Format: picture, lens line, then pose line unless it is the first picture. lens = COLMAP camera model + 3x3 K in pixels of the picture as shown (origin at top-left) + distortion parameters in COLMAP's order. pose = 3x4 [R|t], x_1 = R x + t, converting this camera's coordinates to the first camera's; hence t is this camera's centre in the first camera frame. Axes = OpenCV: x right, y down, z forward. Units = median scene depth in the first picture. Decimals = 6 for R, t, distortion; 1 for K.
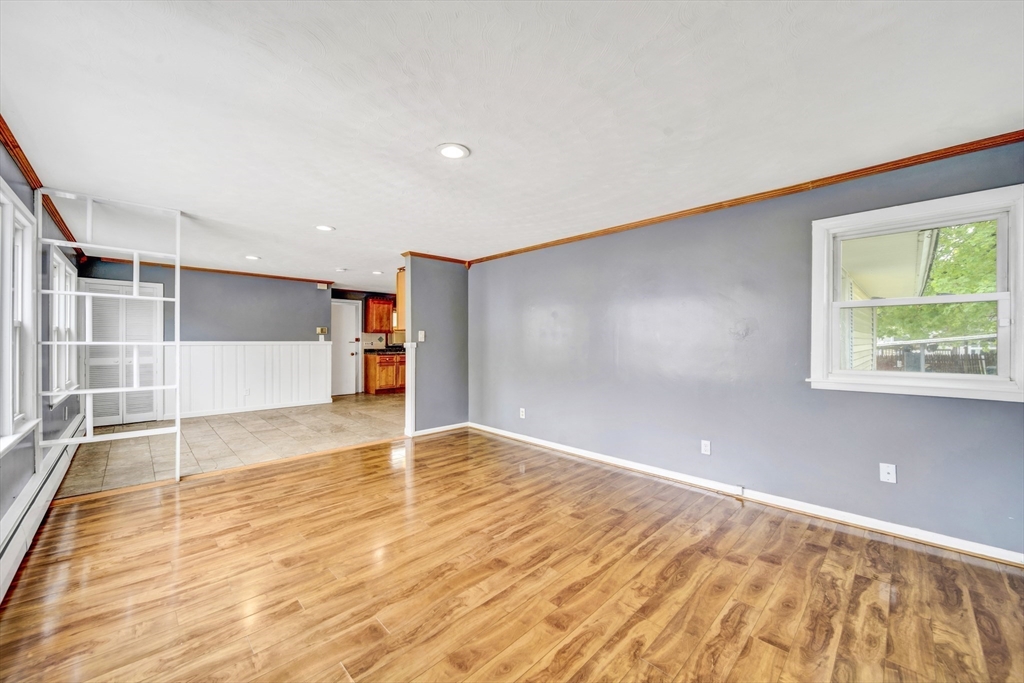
lens RADIAL K [[381.8, 0, 517.0], [0, 381.8, 341.5], [0, 0, 1]] dist [0.000887, -0.000162]
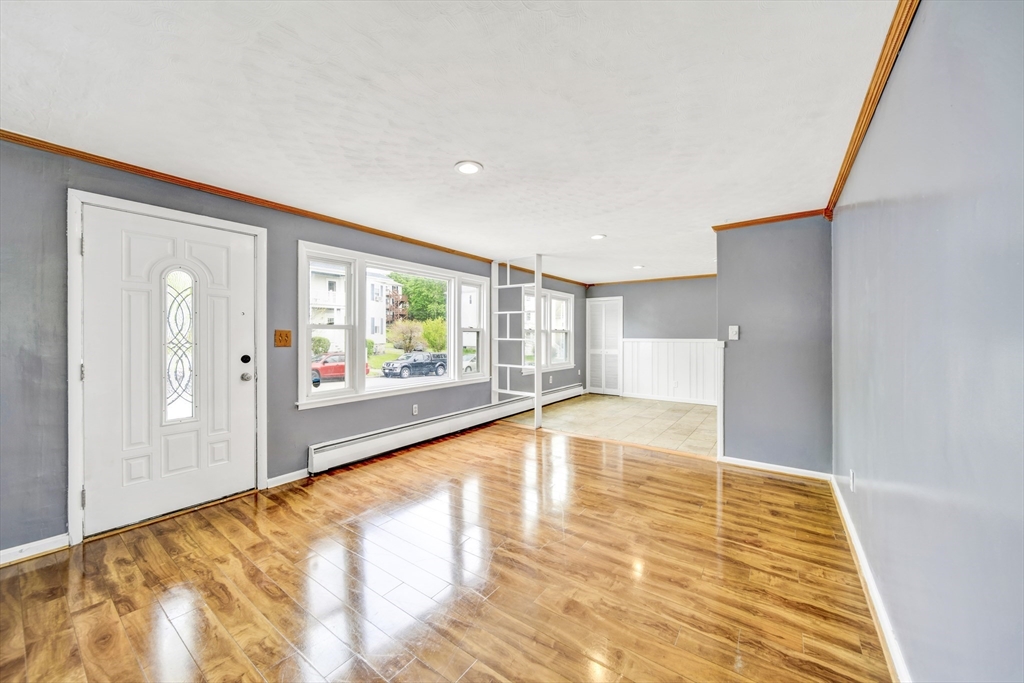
lens RADIAL K [[381.8, 0, 491.4], [0, 381.8, 337.8], [0, 0, 1]] dist [0.000887, -0.000162]
pose [[0.132347, 0.000442, -0.991203, 0.496207], [-0.001196, 0.999999, 0.000287, -0.004304], [0.991203, 0.001148, 0.132348, 0.485195]]
